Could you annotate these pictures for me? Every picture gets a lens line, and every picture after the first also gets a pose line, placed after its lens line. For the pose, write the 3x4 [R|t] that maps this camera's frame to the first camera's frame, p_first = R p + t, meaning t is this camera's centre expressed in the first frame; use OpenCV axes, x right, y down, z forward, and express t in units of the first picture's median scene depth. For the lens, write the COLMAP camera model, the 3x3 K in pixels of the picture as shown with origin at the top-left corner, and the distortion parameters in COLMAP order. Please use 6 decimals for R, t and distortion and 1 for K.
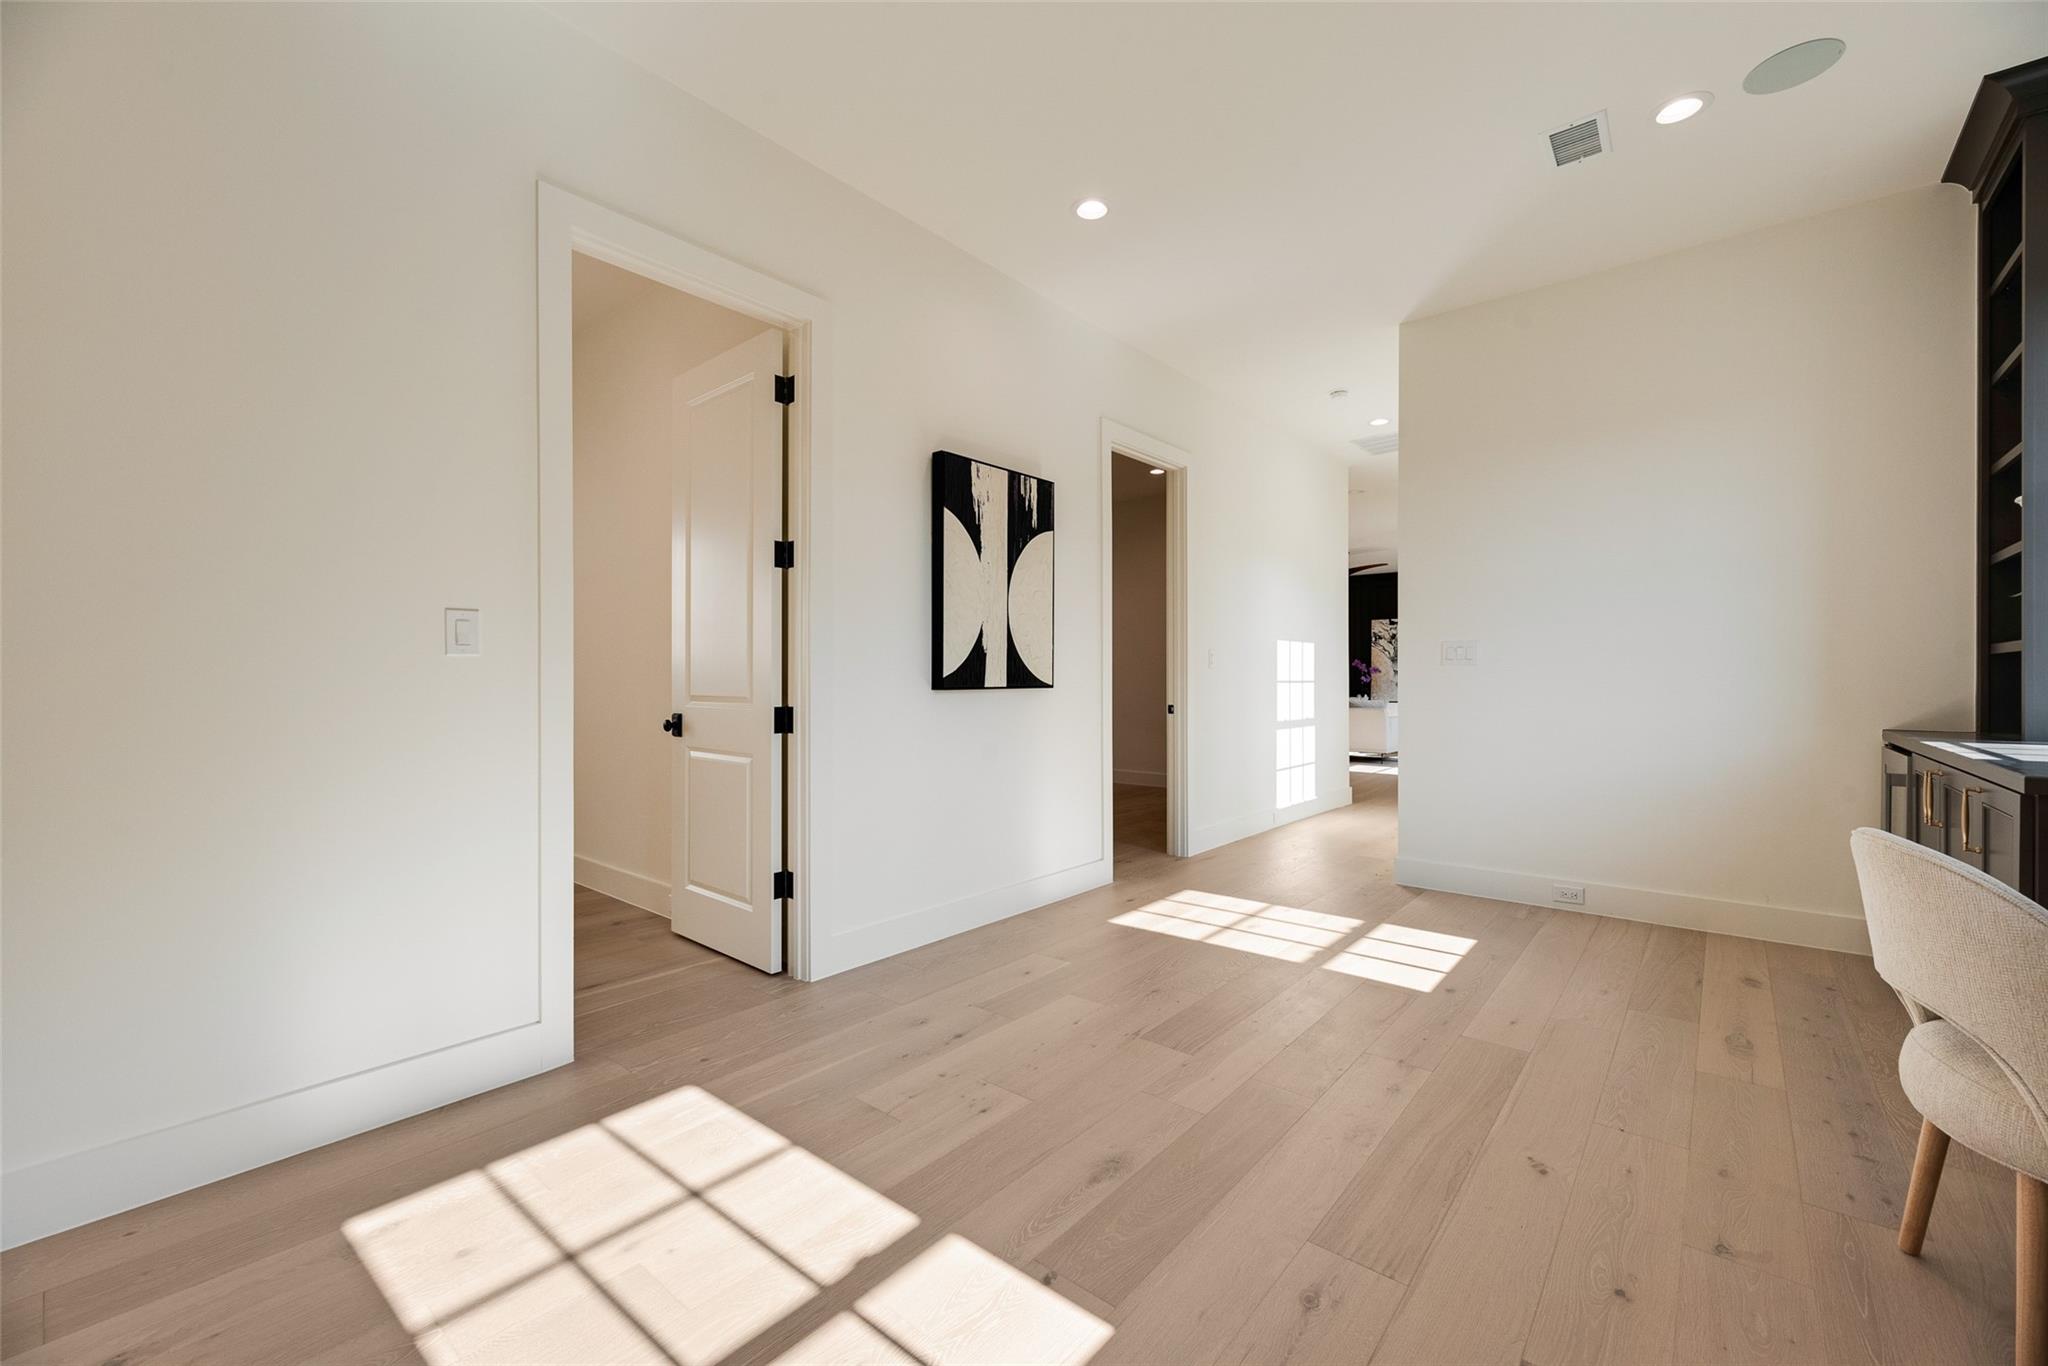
lens RADIAL K [[823.5, 0, 1026.1], [0, 823.5, 691.8], [0, 0, 1]] dist [0.000895, 0.000260]
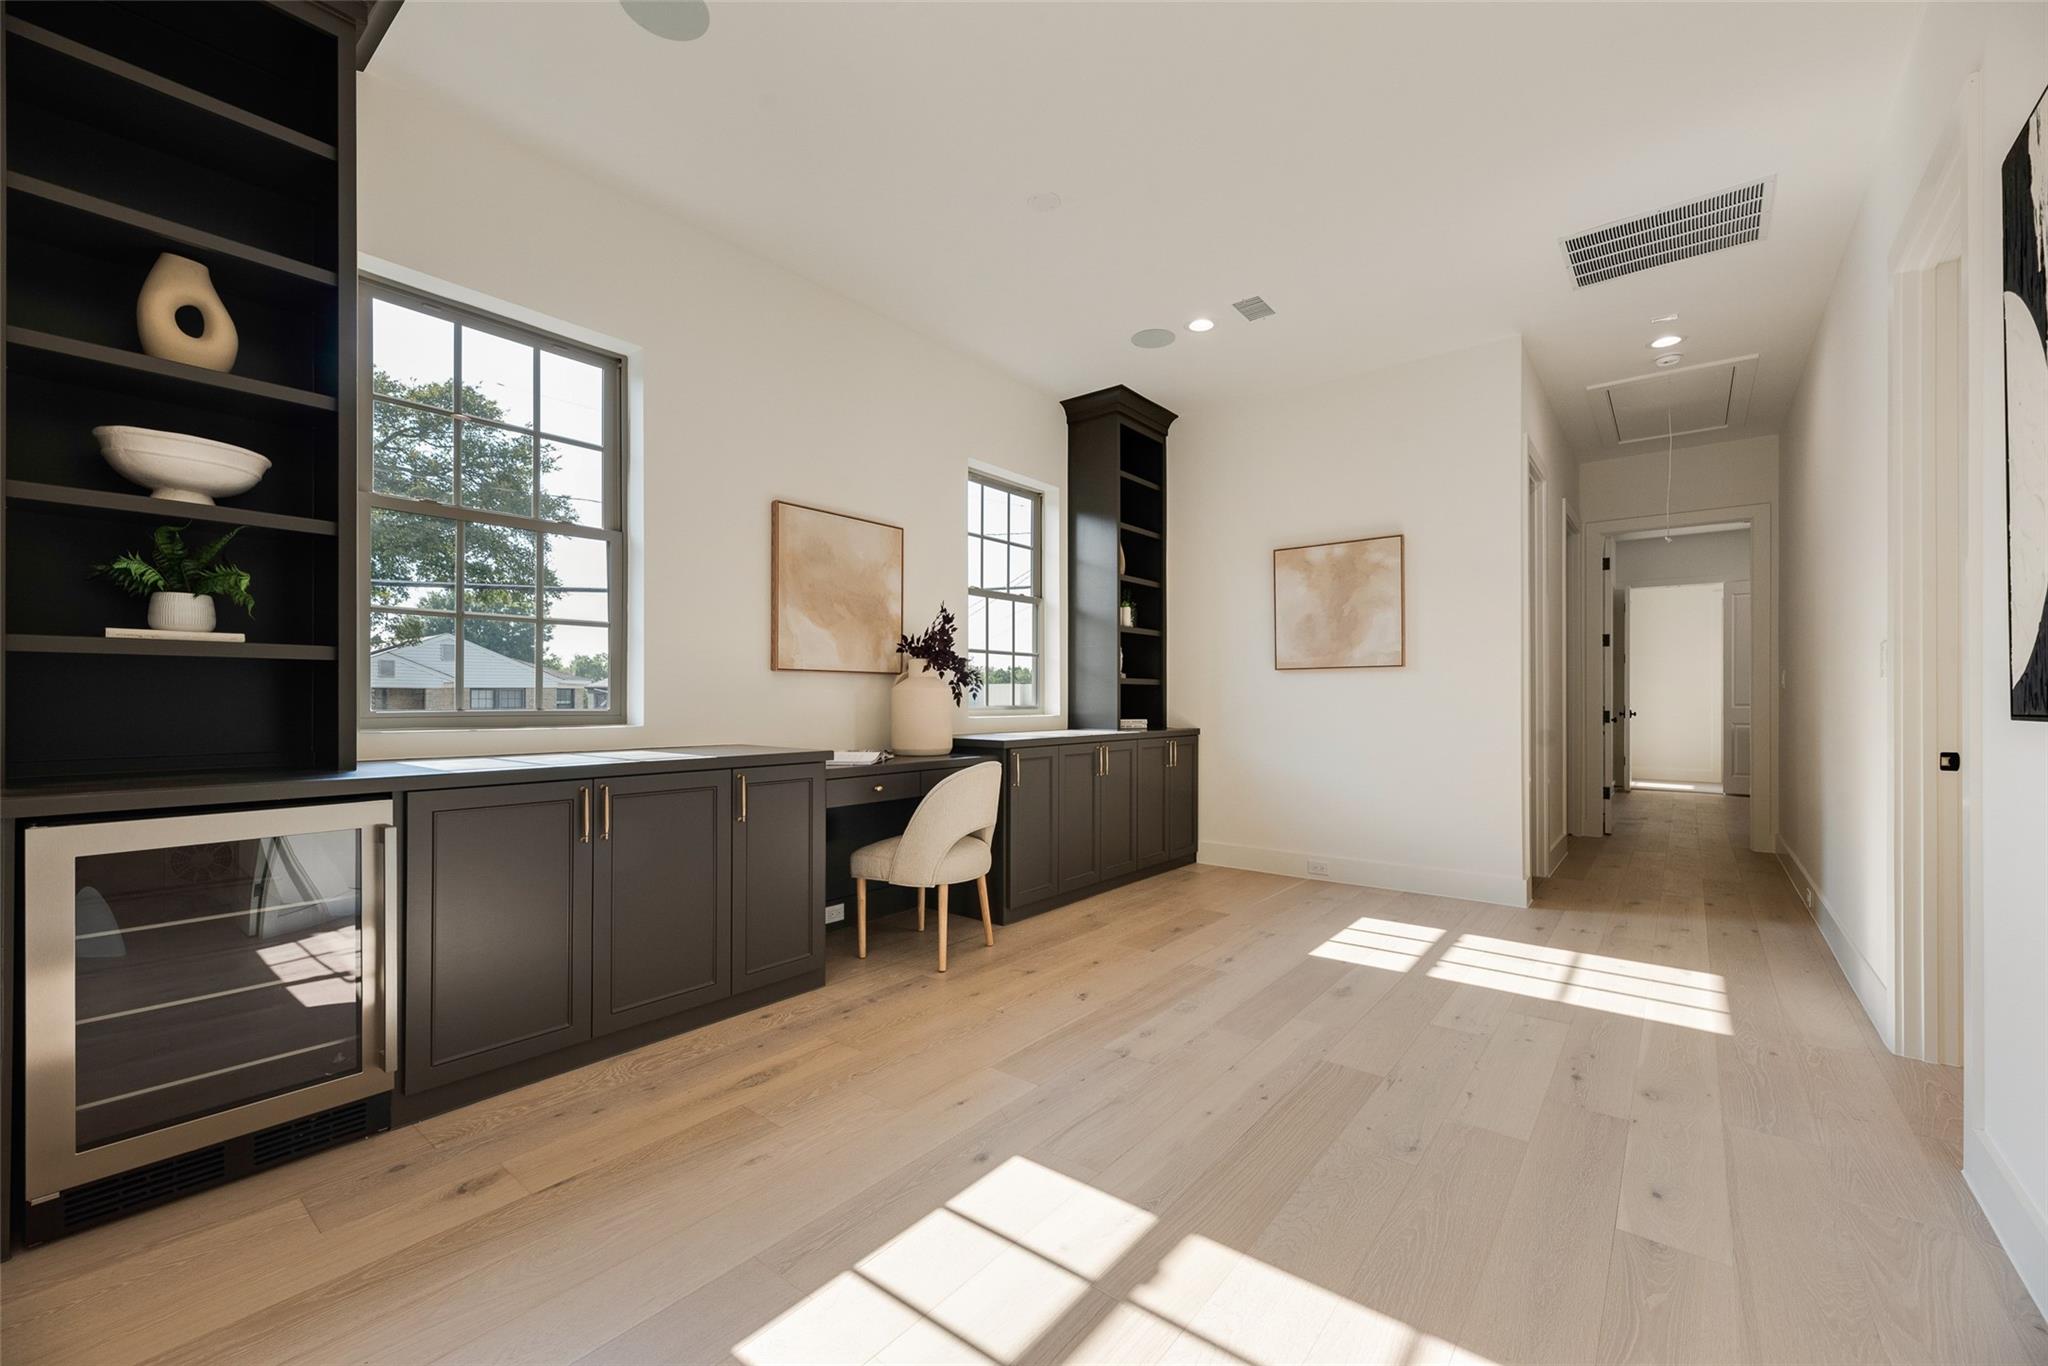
lens RADIAL K [[823.5, 0, 1026.1], [0, 823.5, 691.8], [0, 0, 1]] dist [0.000895, 0.000260]
pose [[-0.999659, -0.000637, -0.026109, 0.666439], [-0.000857, 0.999964, 0.008424, -0.032576], [0.026103, 0.008444, -0.999624, 2.247385]]
